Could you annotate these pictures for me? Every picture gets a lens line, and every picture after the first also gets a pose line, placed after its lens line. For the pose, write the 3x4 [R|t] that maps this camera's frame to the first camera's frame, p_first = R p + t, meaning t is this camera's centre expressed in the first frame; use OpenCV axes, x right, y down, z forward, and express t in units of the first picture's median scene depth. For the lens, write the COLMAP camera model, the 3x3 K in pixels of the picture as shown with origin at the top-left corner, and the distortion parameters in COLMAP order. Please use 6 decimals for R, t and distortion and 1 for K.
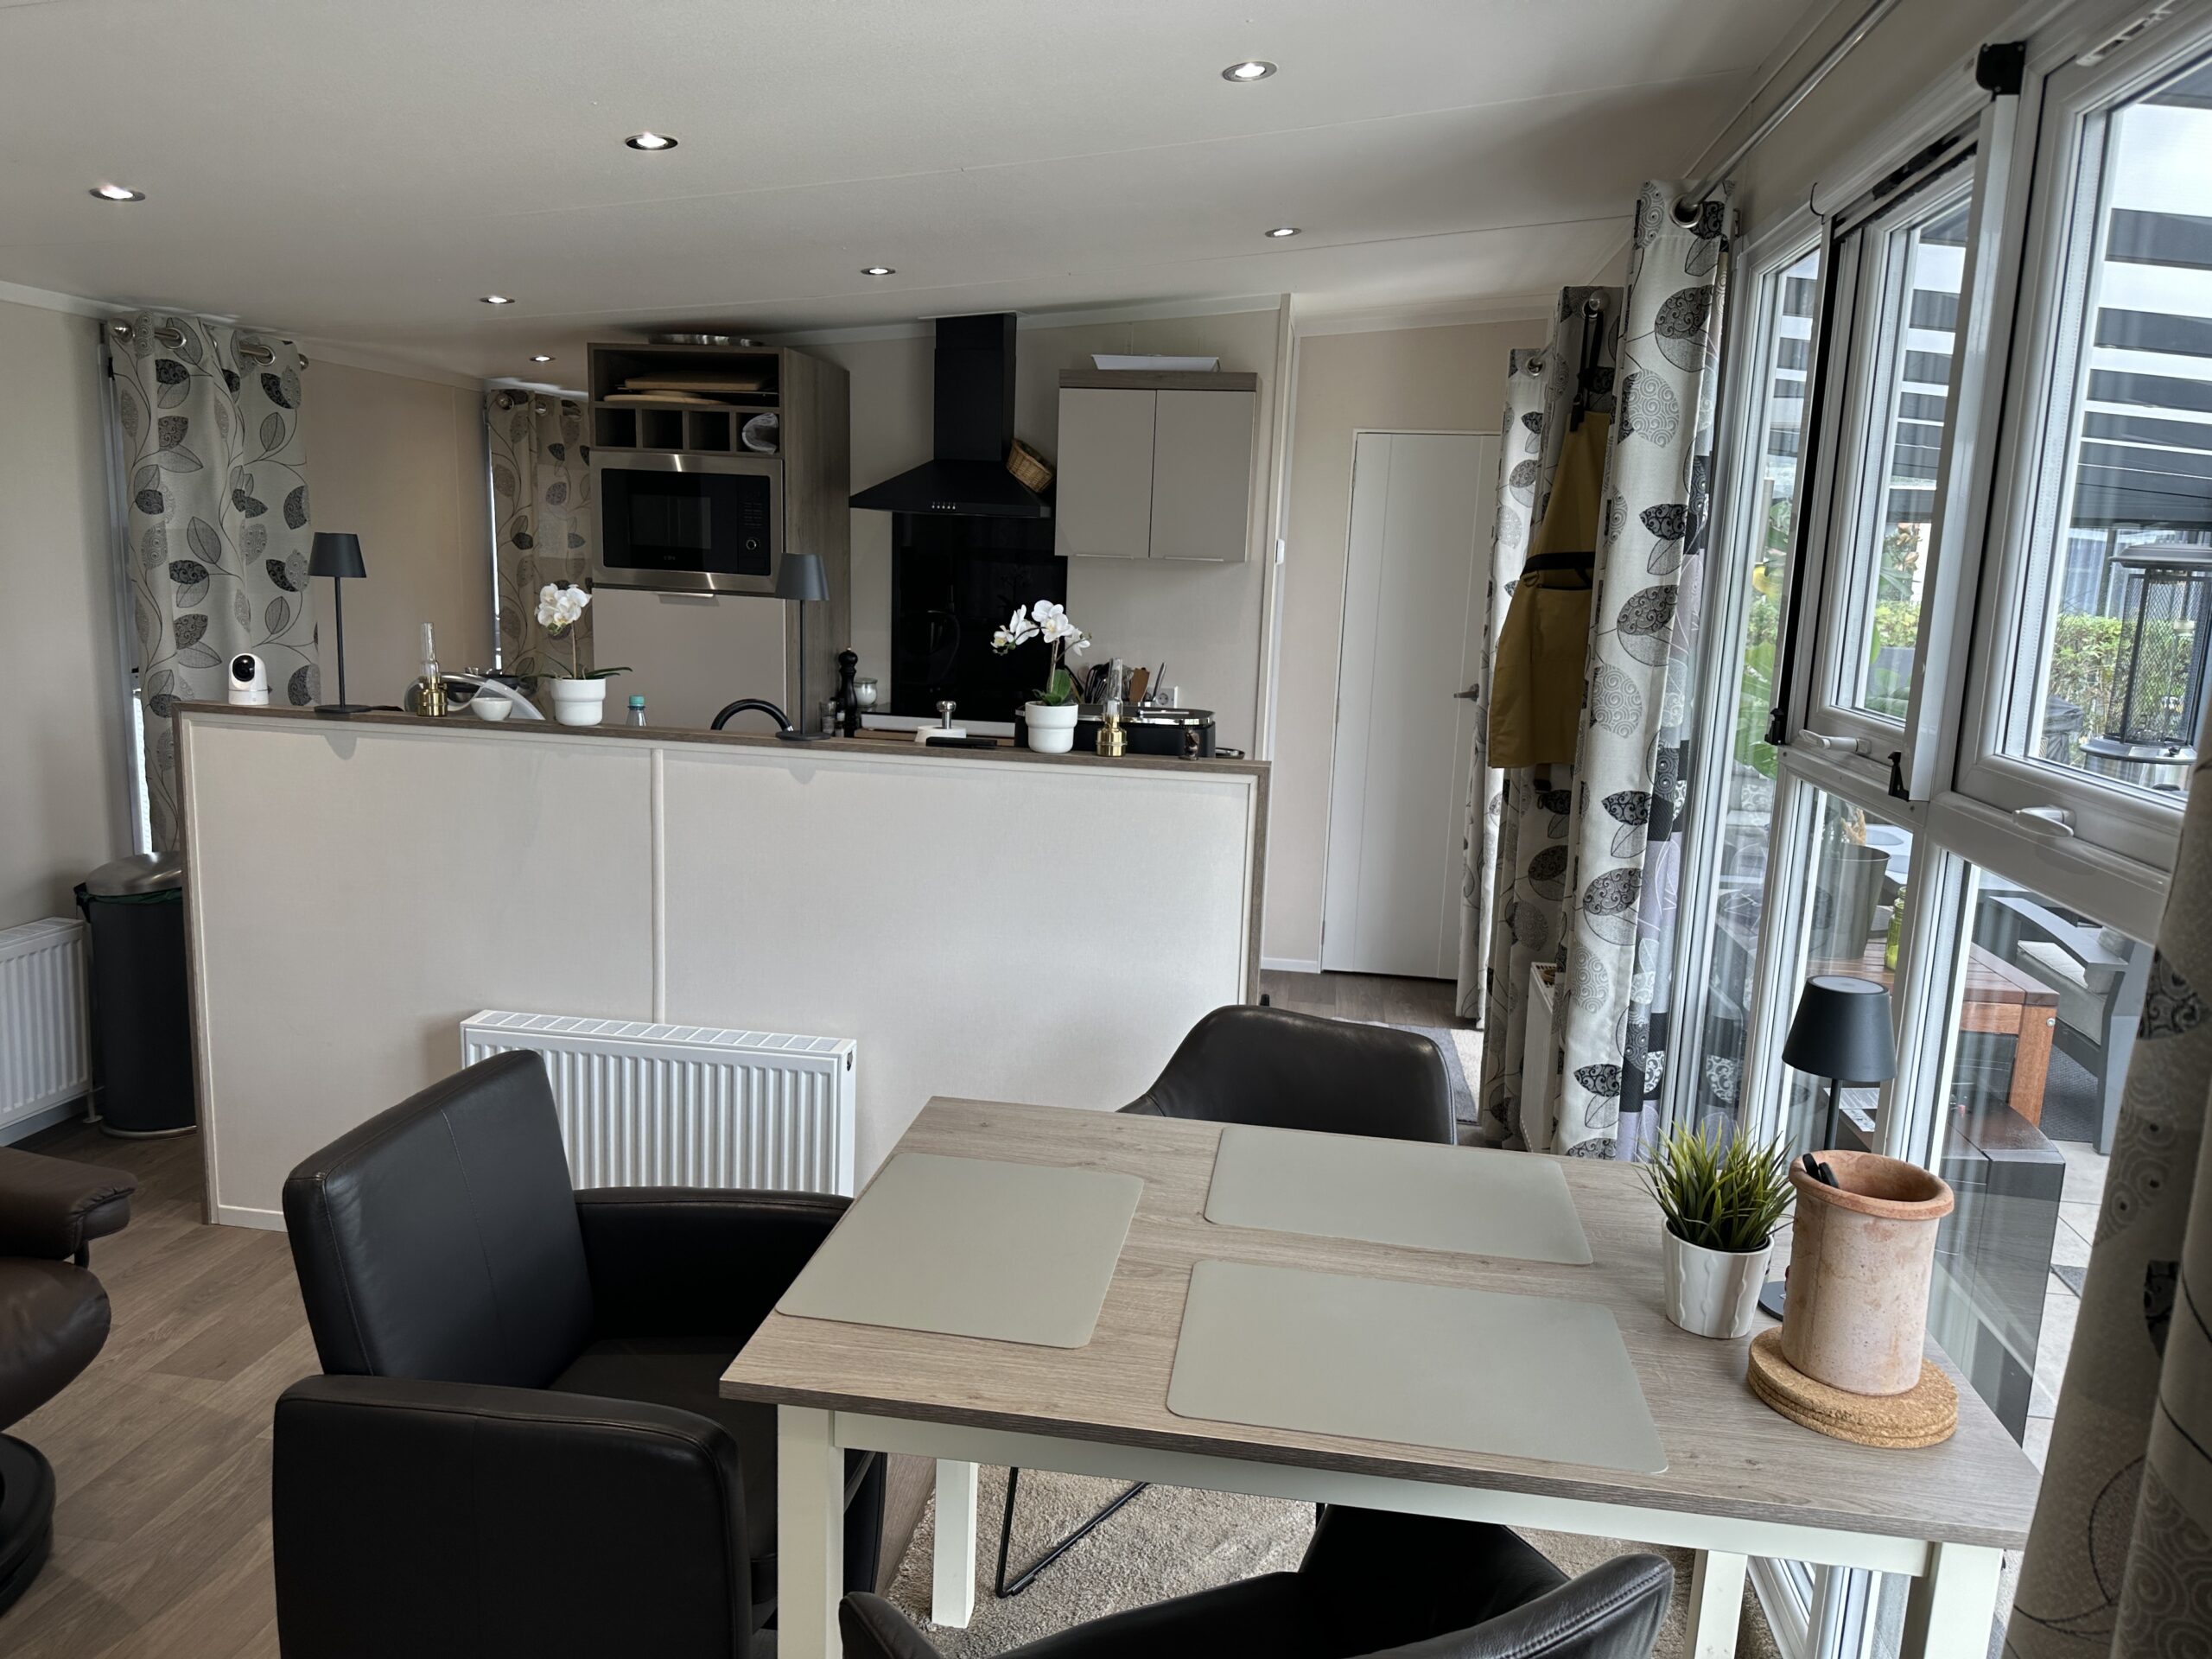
lens RADIAL K [[1581.4, 0, 1106.1], [0, 1581.4, 825.4], [0, 0, 1]] dist [0.071396, -0.086709]
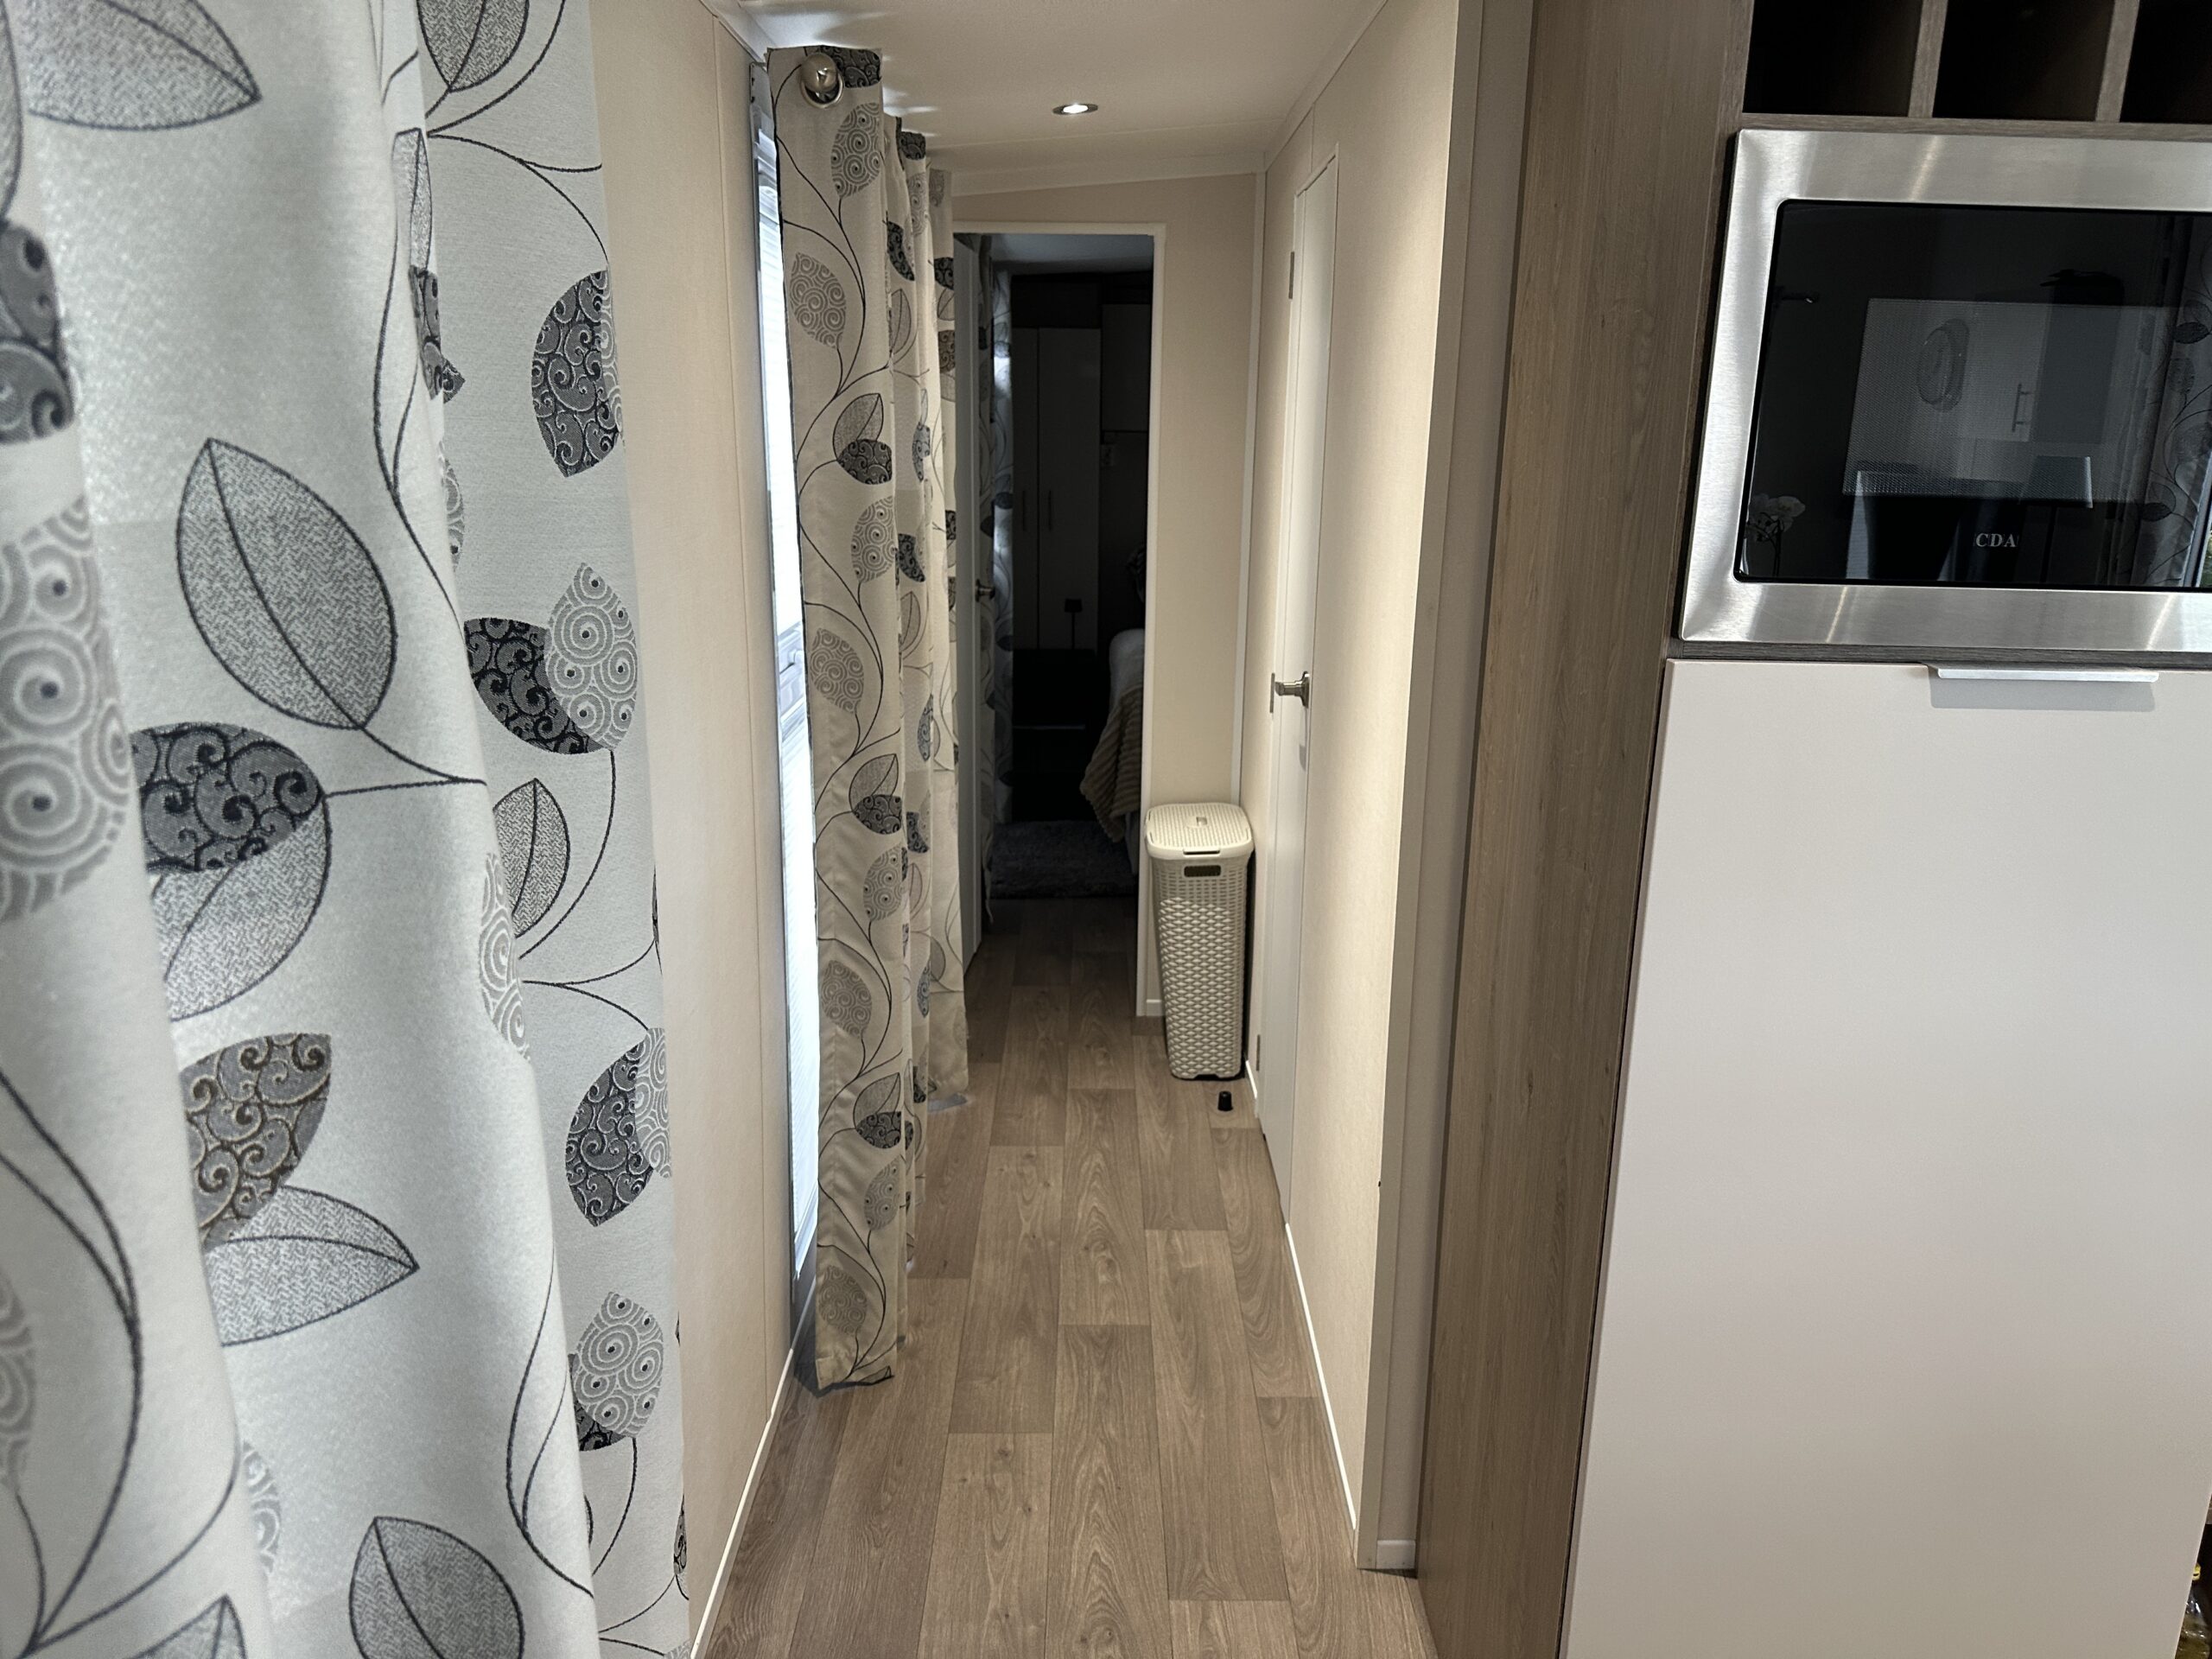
lens RADIAL K [[1581.4, 0, 1107.3], [0, 1581.4, 830.1], [0, 0, 1]] dist [0.071396, -0.086709]
pose [[0.987952, -0.060104, 0.142611, -0.474899], [0.048285, 0.995216, 0.084937, -0.153358], [-0.147034, -0.077028, 0.986128, 0.779038]]
